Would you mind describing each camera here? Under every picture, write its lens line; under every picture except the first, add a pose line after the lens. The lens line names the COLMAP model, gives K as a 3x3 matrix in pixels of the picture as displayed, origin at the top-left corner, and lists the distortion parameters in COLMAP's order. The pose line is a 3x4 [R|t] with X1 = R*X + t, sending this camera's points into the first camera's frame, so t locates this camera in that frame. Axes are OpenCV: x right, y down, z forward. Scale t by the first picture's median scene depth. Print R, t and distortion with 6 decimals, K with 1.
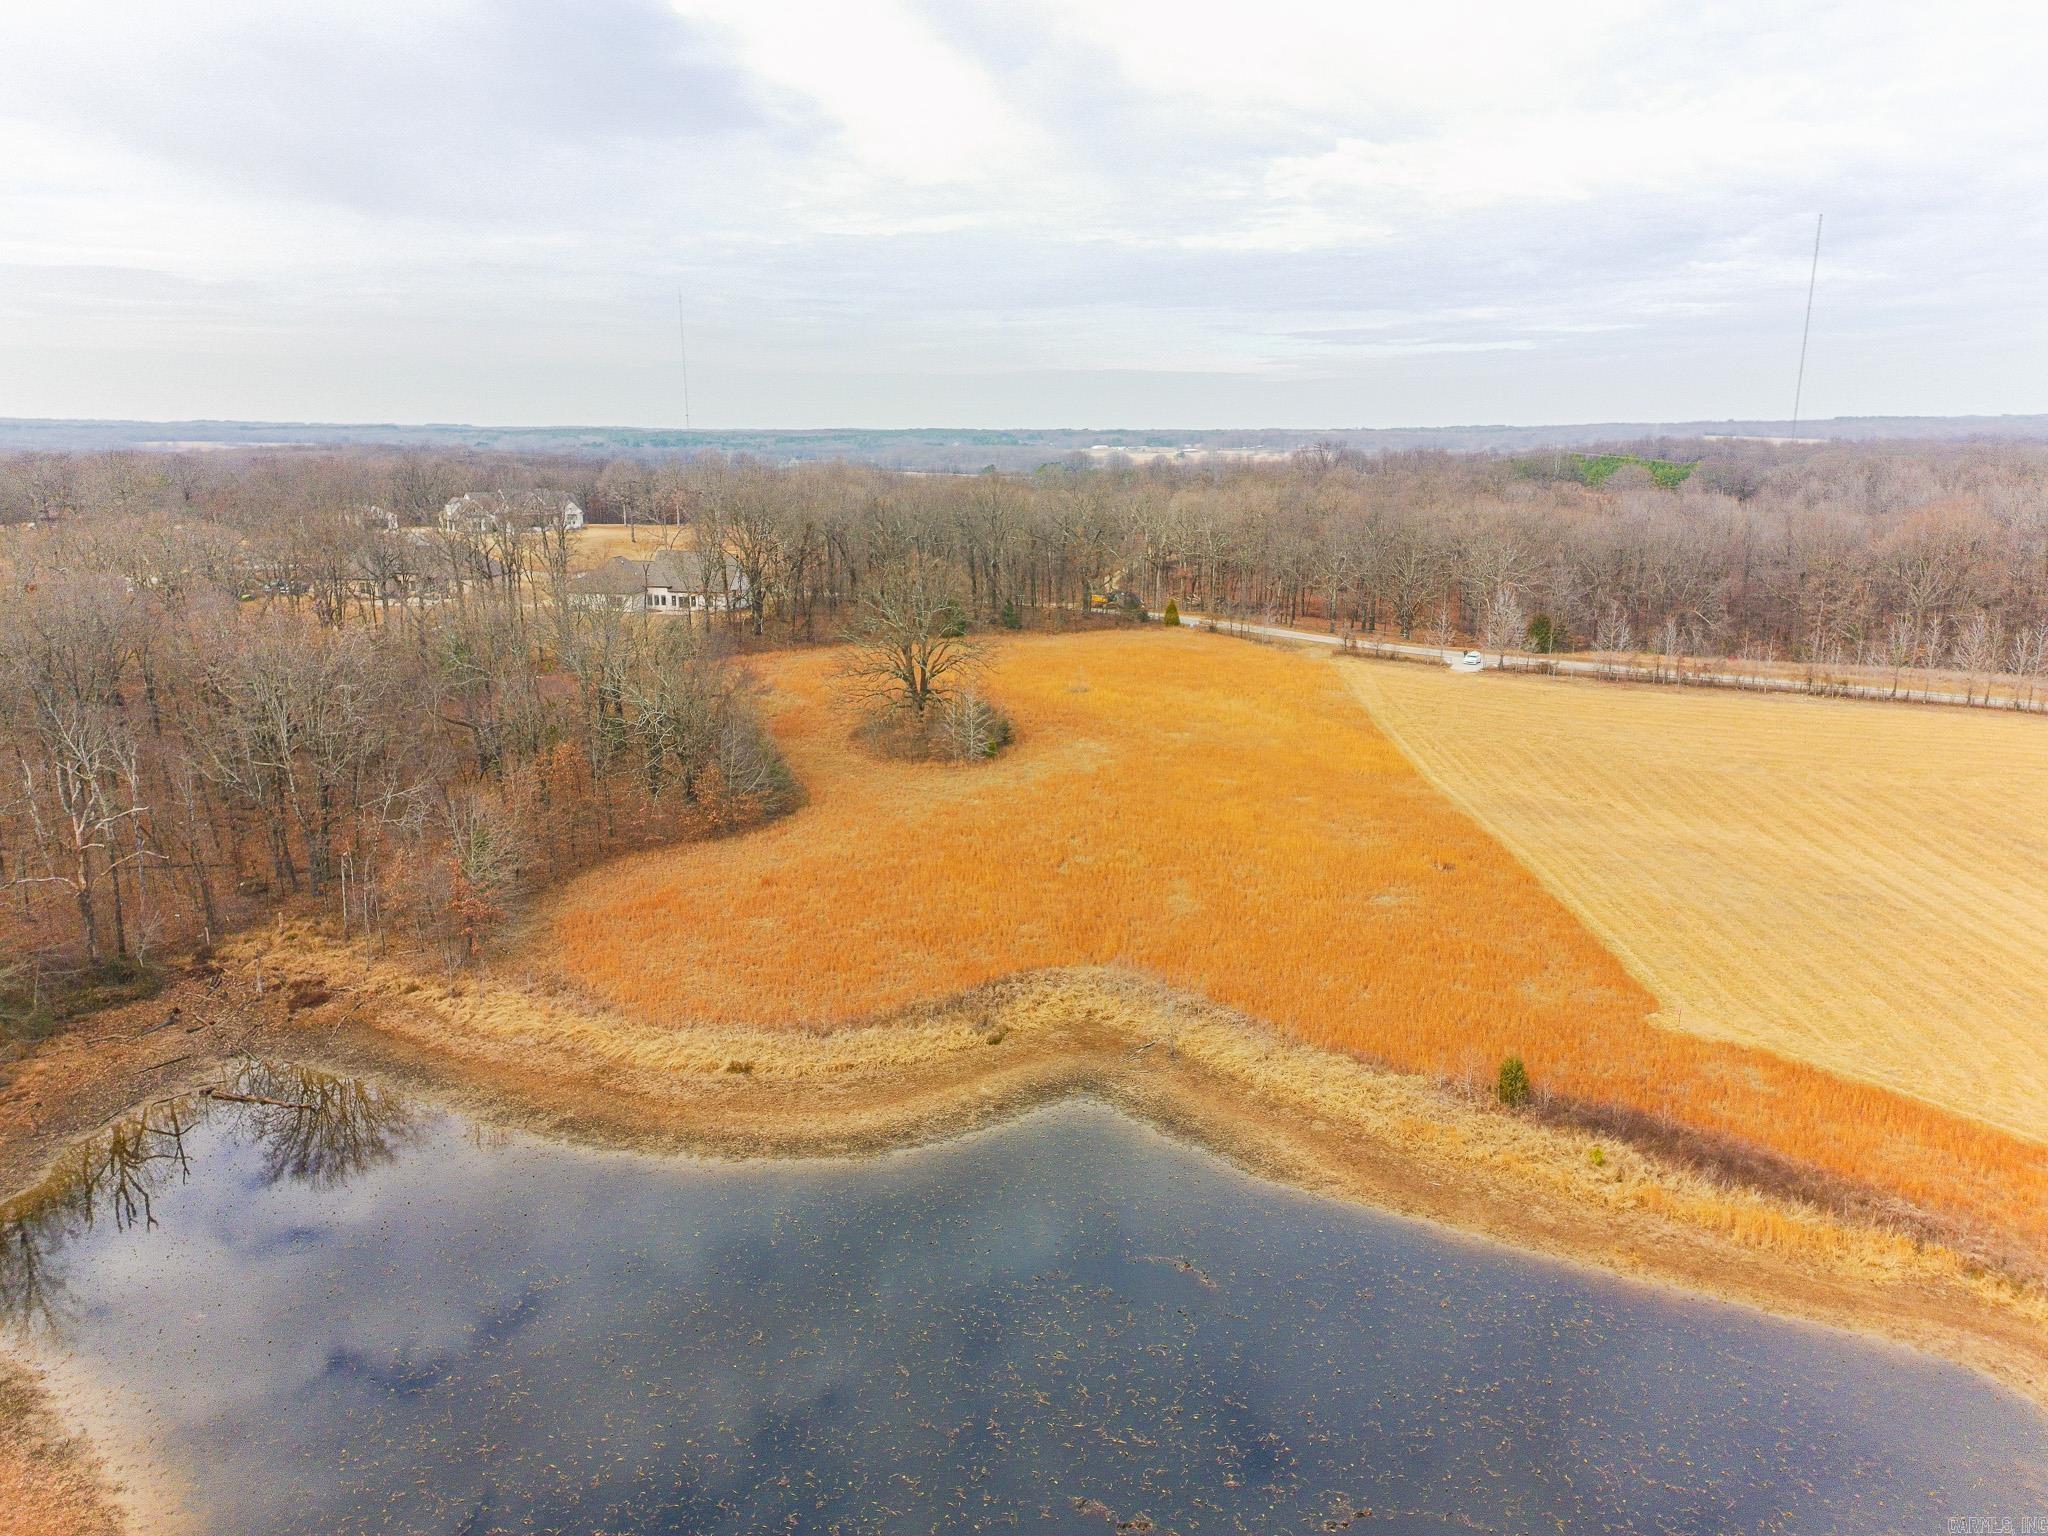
lens RADIAL K [[1475.1, 0, 1033.9], [0, 1475.1, 778.5], [0, 0, 1]] dist [0.128017, -0.035768]
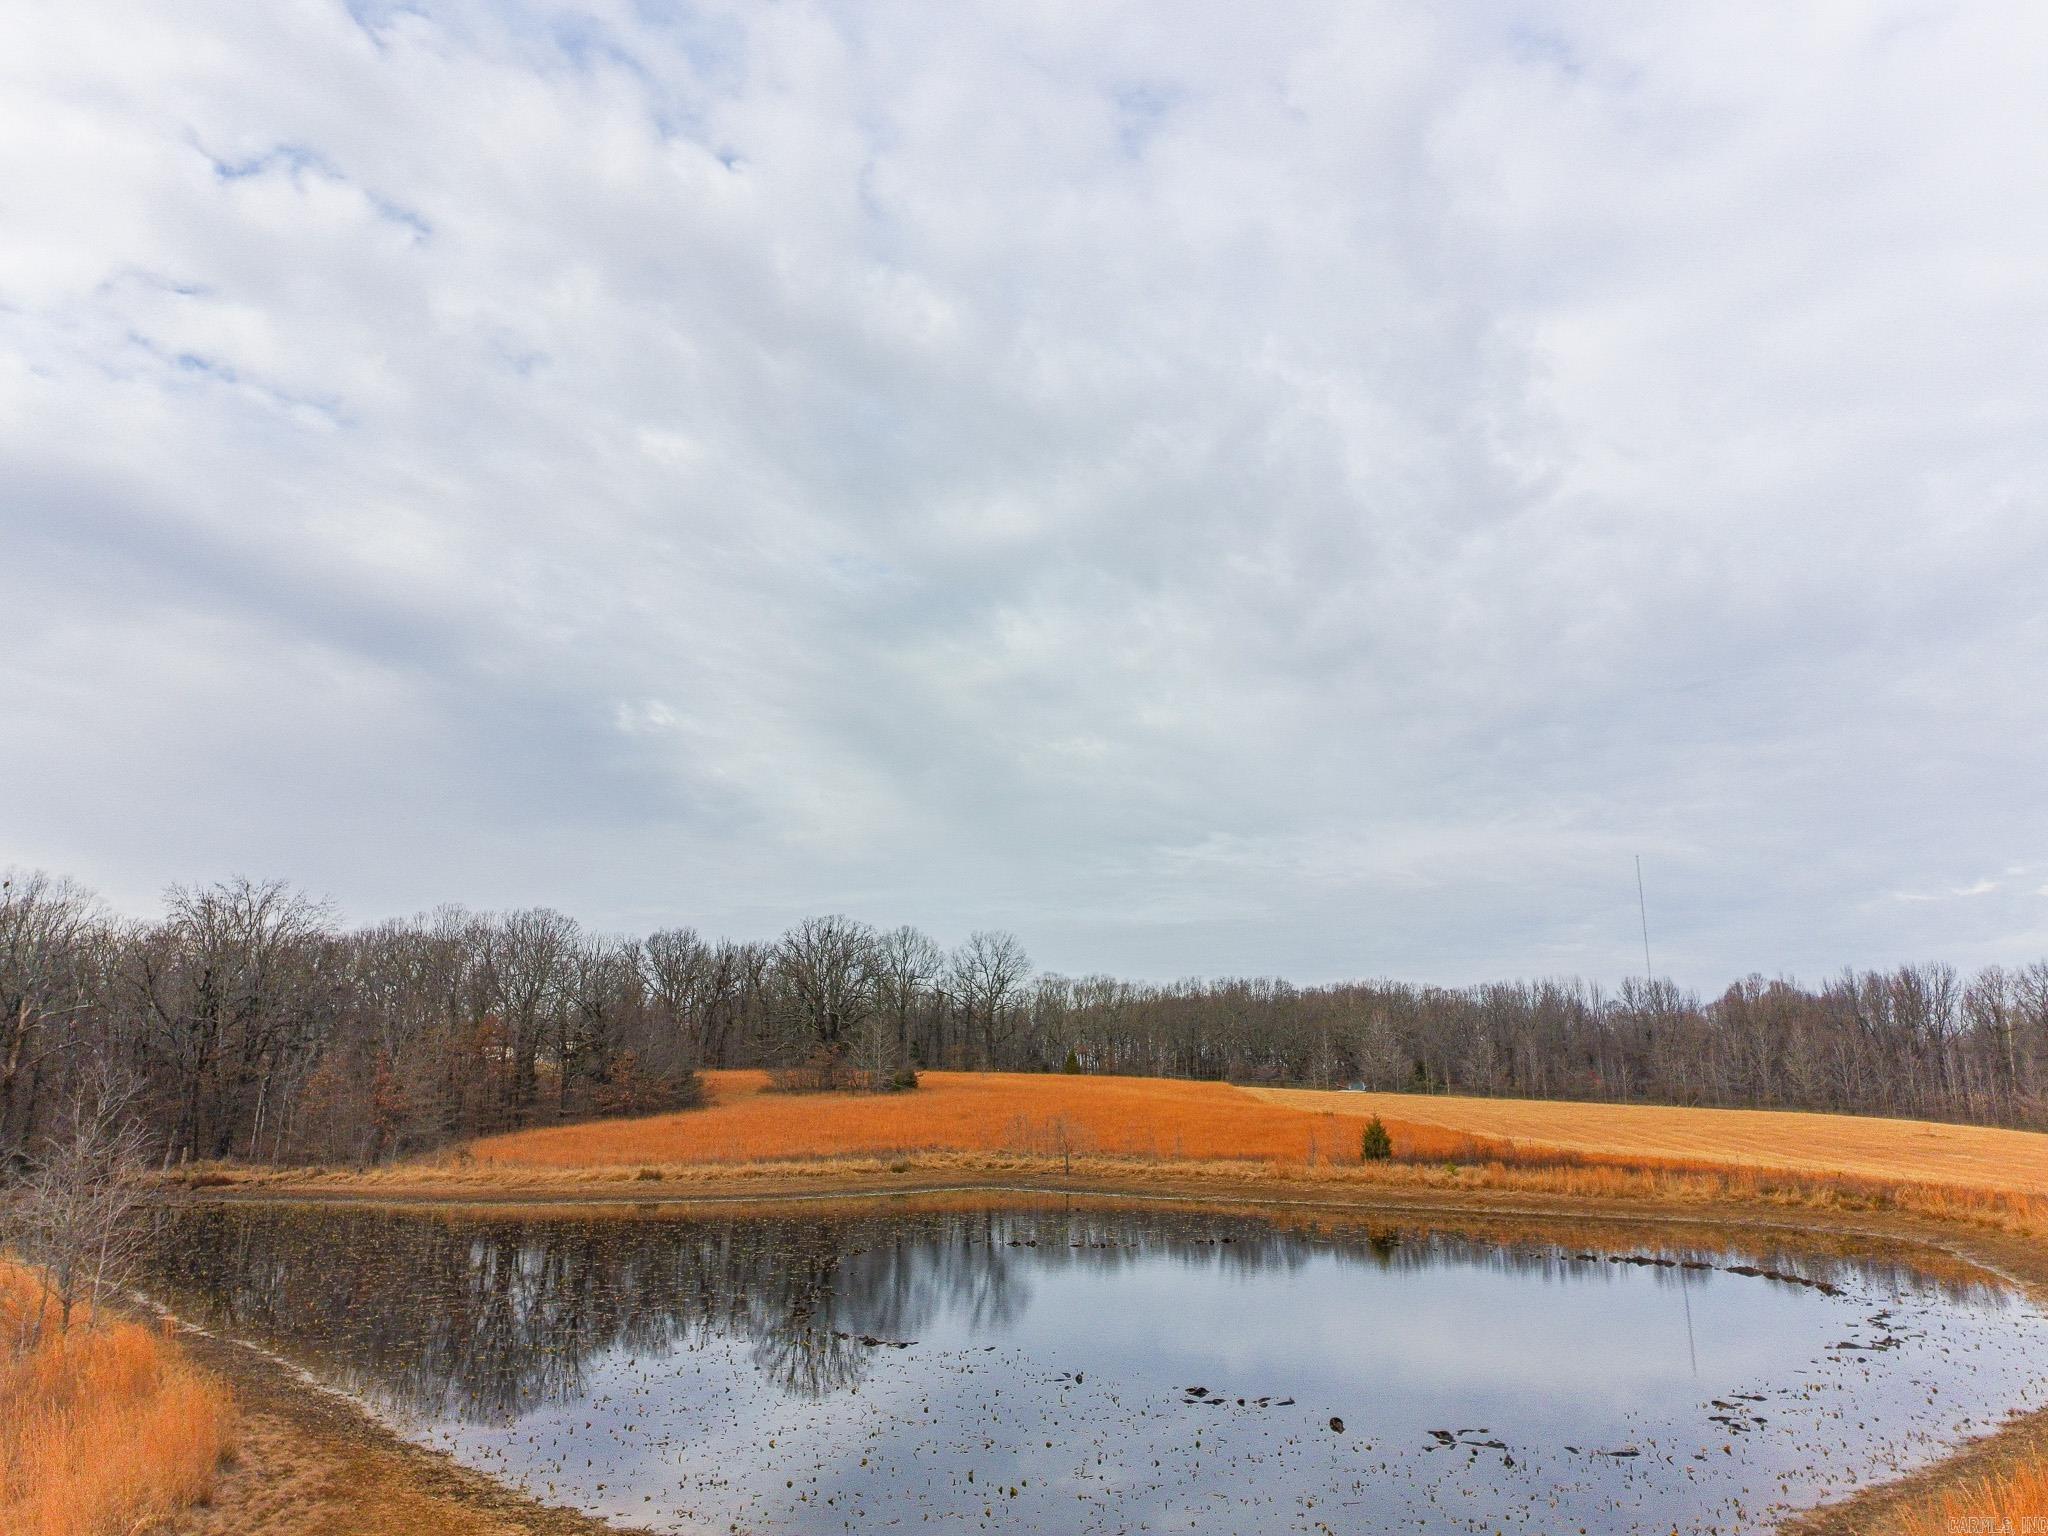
lens RADIAL K [[1475.1, 0, 1031.4], [0, 1475.1, 783.3], [0, 0, 1]] dist [0.128017, -0.035768]
pose [[0.998138, 0.007428, 0.060545, 0.001403], [0.018636, 0.907967, -0.418627, 0.323400], [-0.058082, 0.418976, 0.906138, -0.061970]]
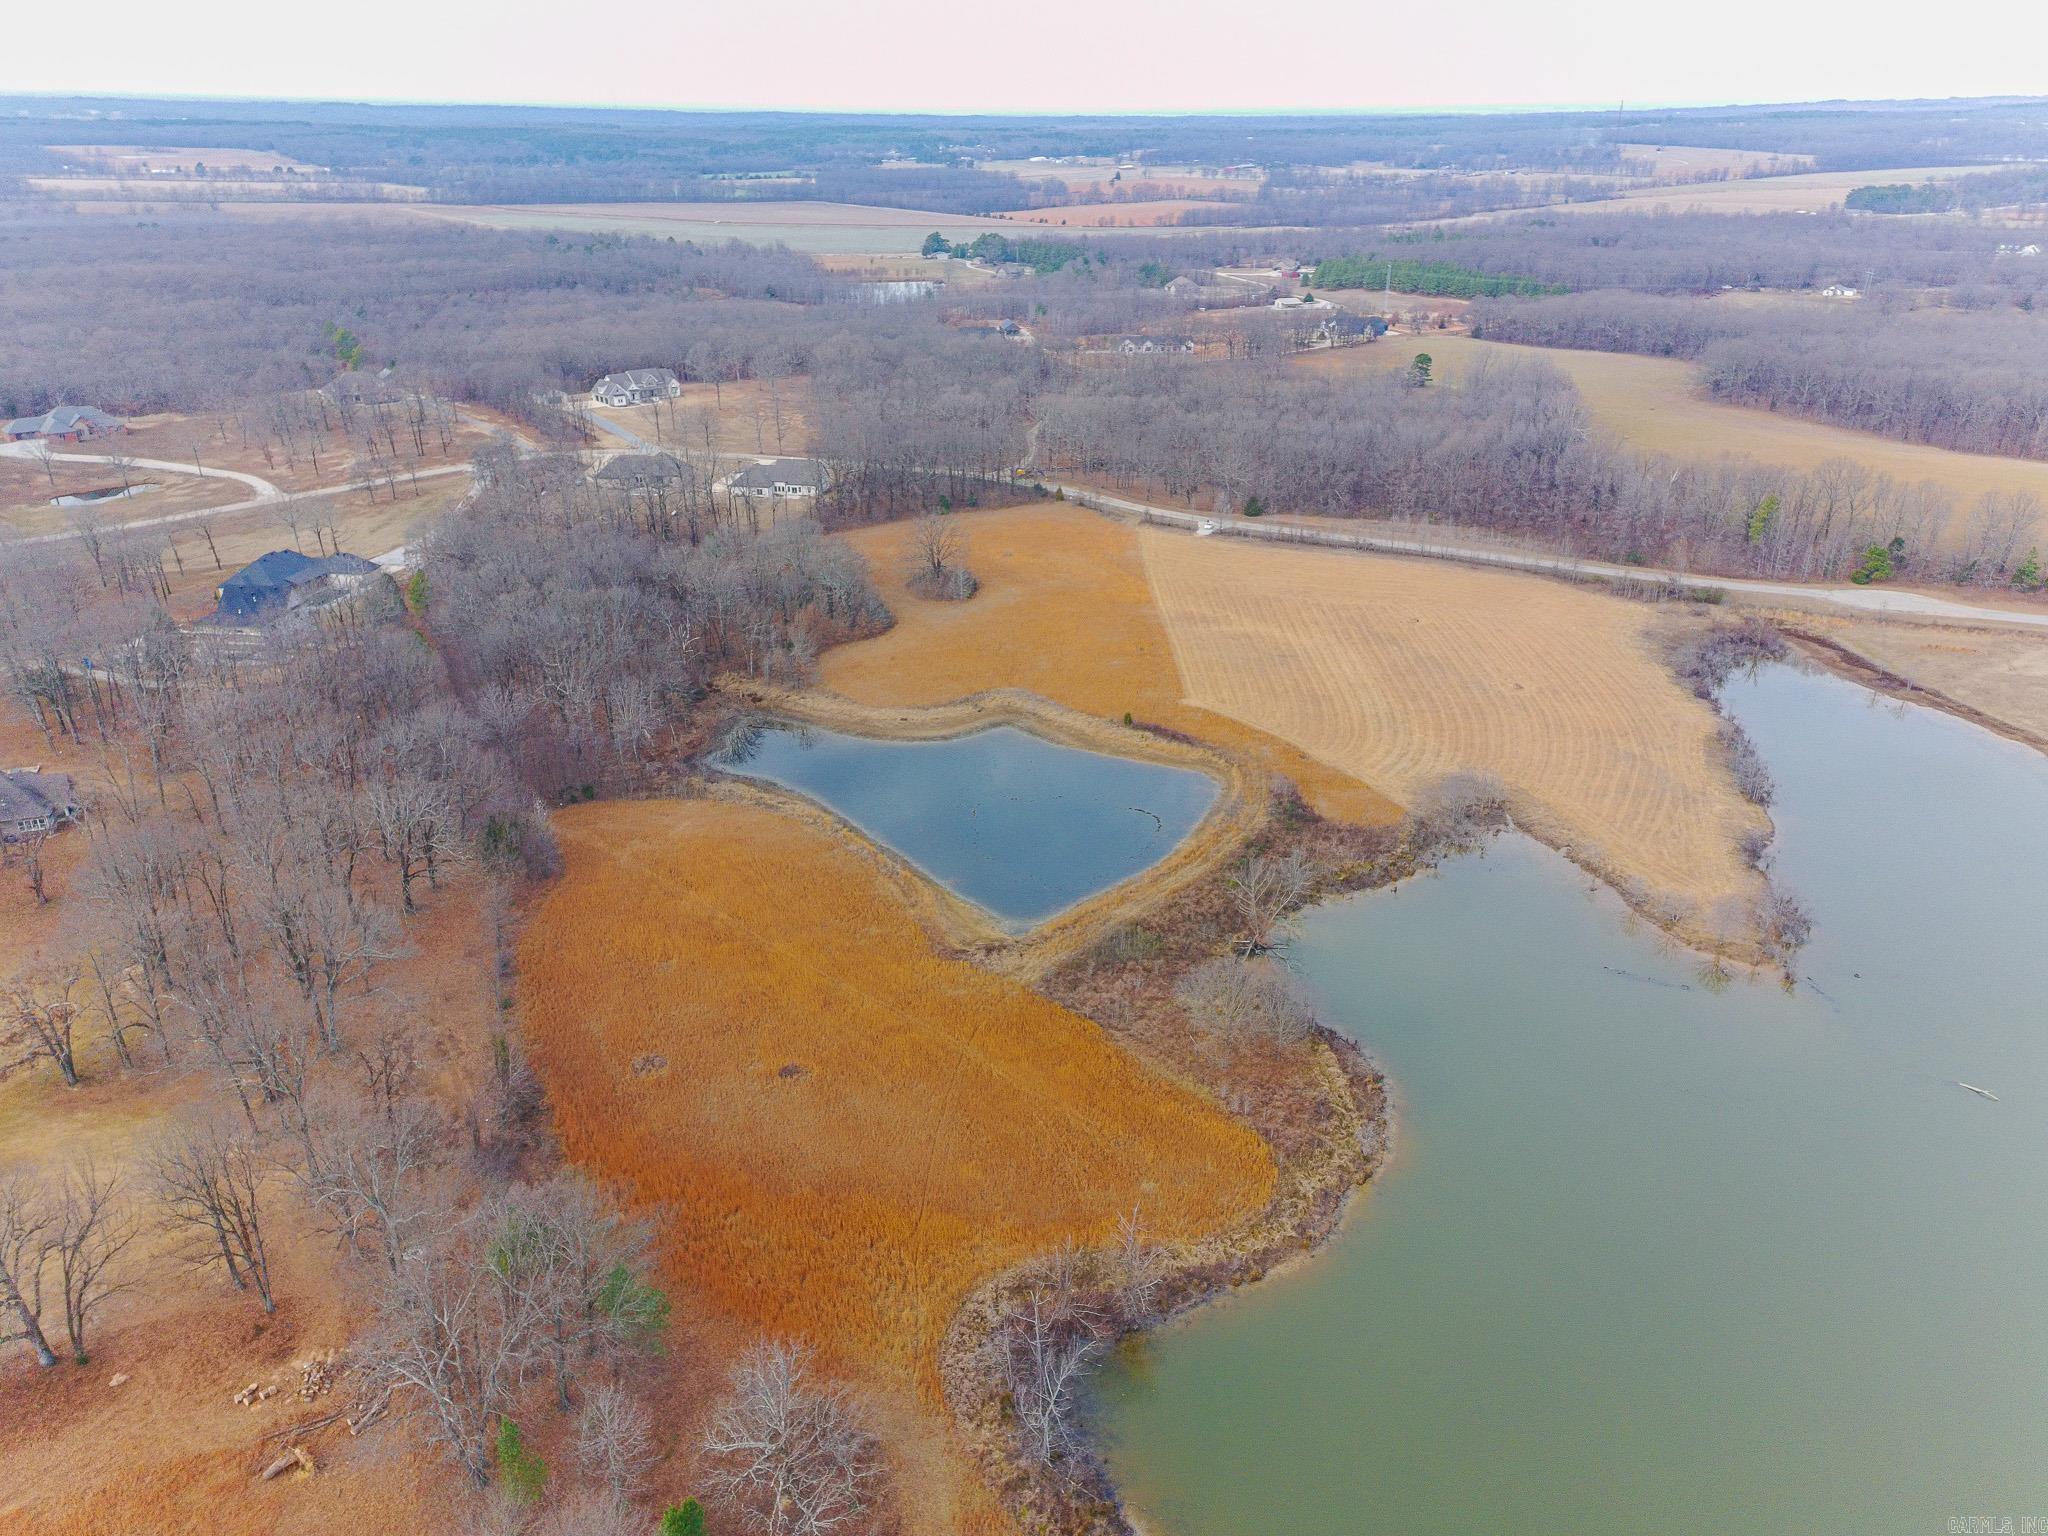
lens RADIAL K [[1475.1, 0, 1033.6], [0, 1475.1, 762.9], [0, 0, 1]] dist [0.128017, -0.035768]
pose [[0.999243, -0.013431, 0.036516, -0.024016], [0.006506, 0.982995, 0.183519, -0.263576], [-0.038360, -0.183142, 0.982338, -1.907954]]
